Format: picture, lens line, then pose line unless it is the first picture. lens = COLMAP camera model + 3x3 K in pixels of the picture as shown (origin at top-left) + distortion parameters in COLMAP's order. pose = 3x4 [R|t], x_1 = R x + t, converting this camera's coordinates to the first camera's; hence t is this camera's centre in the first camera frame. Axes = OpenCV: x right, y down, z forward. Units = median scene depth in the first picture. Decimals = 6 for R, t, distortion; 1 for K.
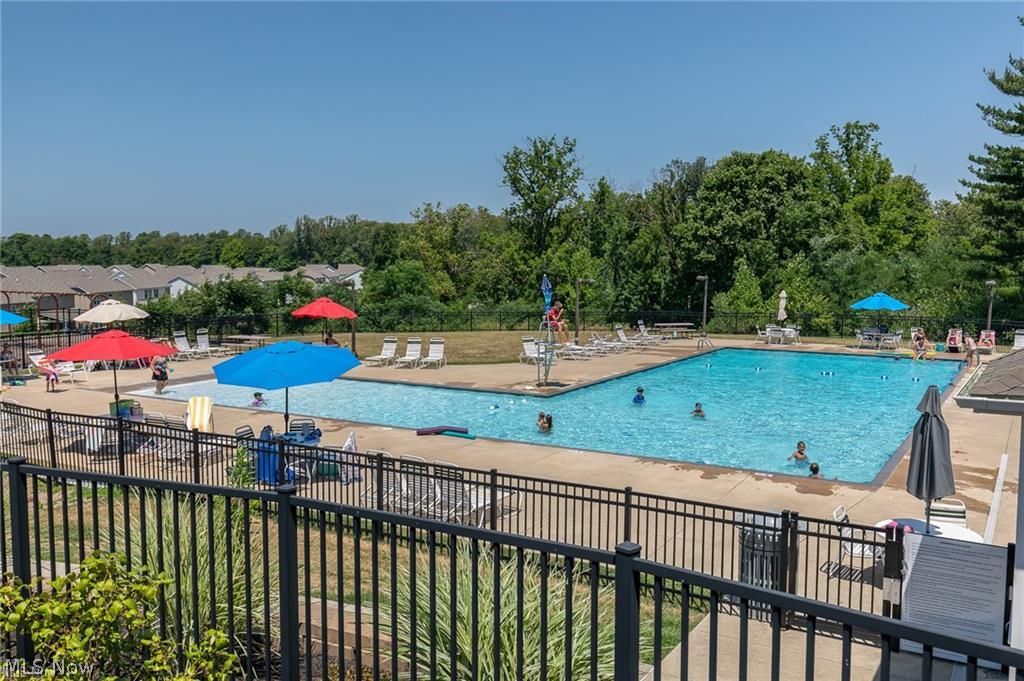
lens RADIAL K [[908.2, 0, 512.0], [0, 908.2, 340.5], [0, 0, 1]] dist [-0.006962, -0.007252]
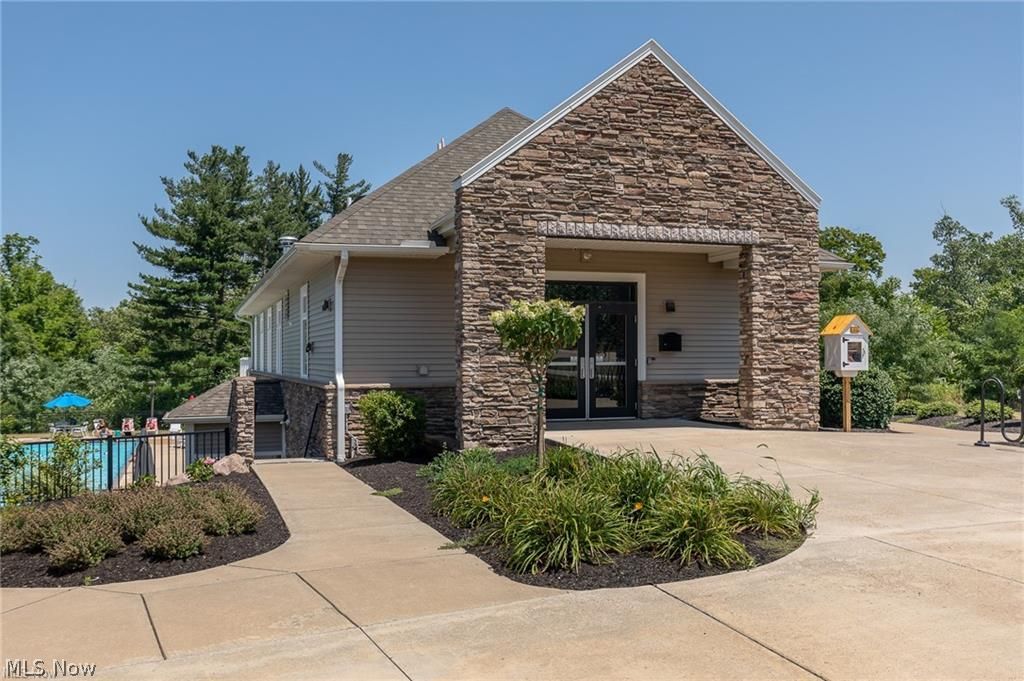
lens RADIAL K [[944.0, 0, 512.0], [0, 944.0, 340.5], [0, 0, 1]] dist [-0.003943, -0.000030]
pose [[0.650221, 0.009022, 0.759691, -0.083488], [0.076171, 0.994117, -0.077001, 0.010008], [-0.755917, 0.107934, 0.645709, -0.139075]]
